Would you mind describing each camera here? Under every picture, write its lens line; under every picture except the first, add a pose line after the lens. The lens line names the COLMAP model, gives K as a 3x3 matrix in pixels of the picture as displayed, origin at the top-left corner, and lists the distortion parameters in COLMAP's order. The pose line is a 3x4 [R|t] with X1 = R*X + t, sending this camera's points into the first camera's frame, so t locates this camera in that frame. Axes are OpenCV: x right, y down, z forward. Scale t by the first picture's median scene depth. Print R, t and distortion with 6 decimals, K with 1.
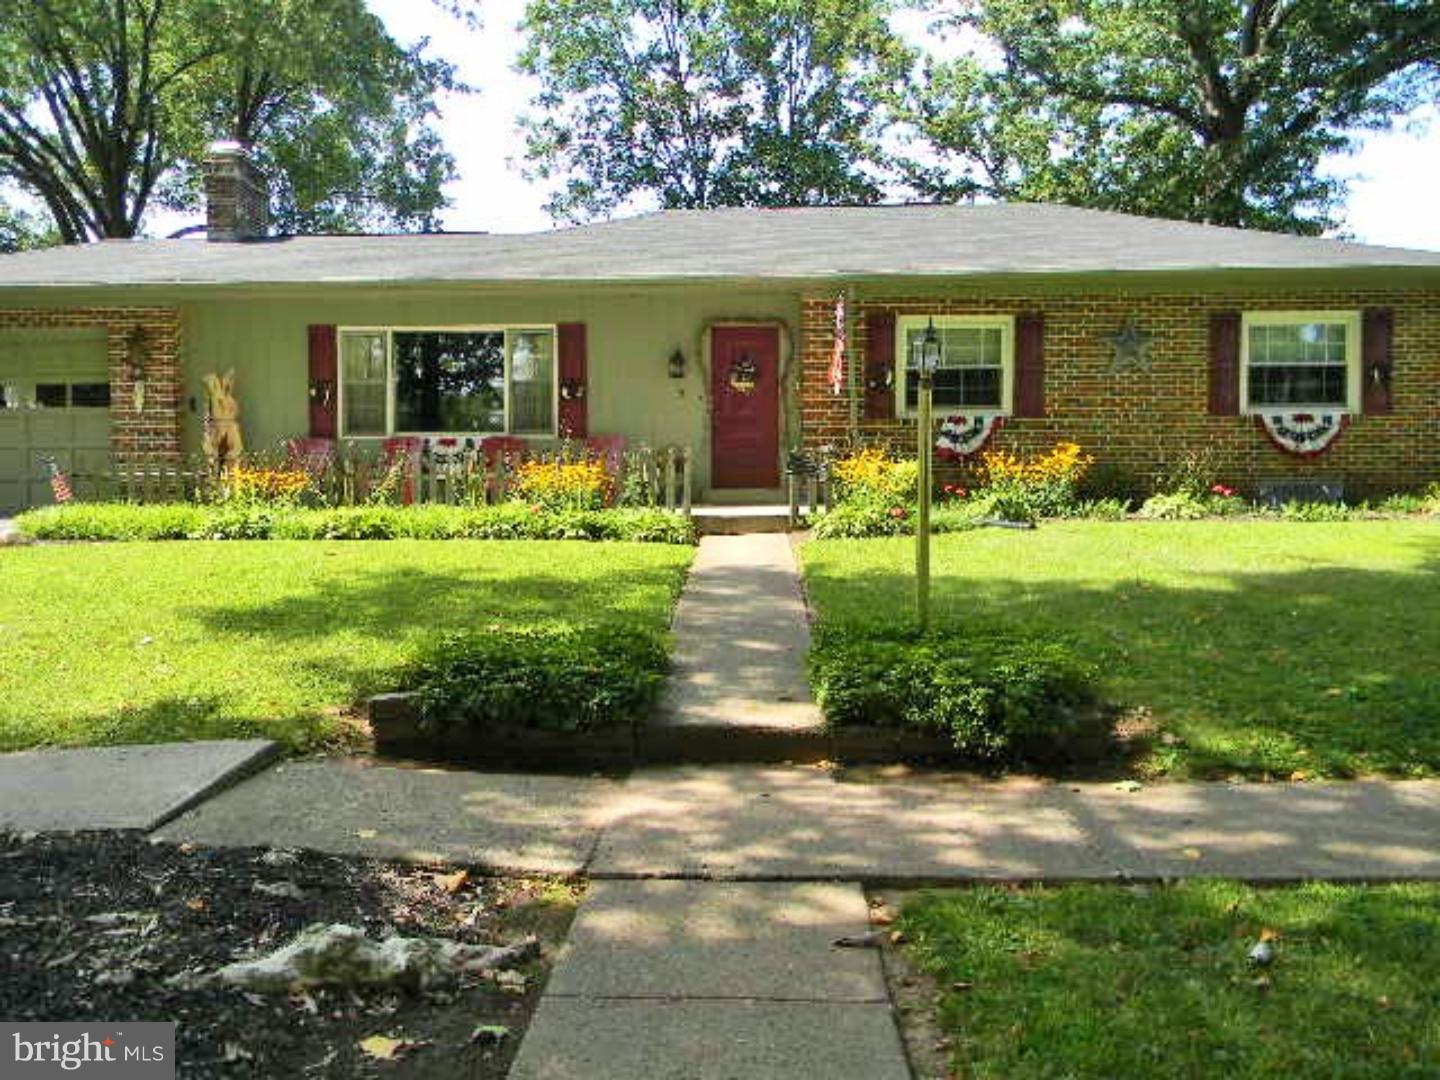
lens RADIAL K [[1155.6, 0, 720.0], [0, 1155.6, 540.0], [0, 0, 1]] dist [0.006453, 0.001714]
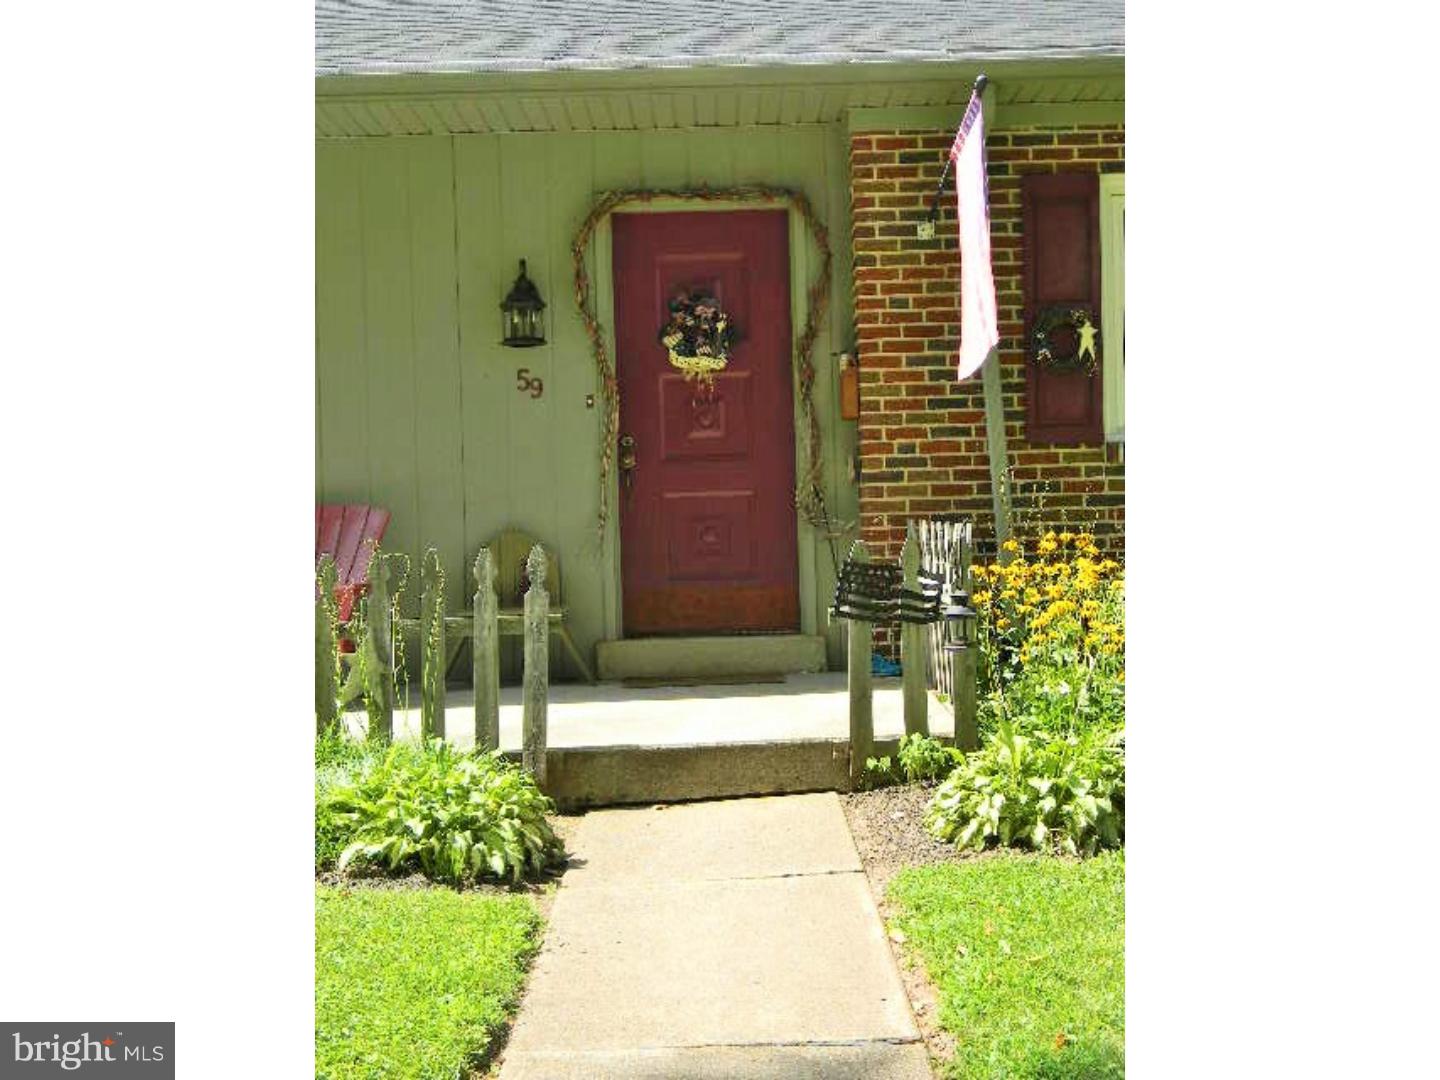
lens RADIAL K [[1155.6, 0, 720.0], [0, 1155.6, 540.0], [0, 0, 1]] dist [0.006453, 0.001714]
pose [[0.998620, -0.013918, 0.050635, 0.007450], [0.015236, 0.999552, -0.025749, -0.067740], [-0.050254, 0.026485, 0.998385, 0.632859]]
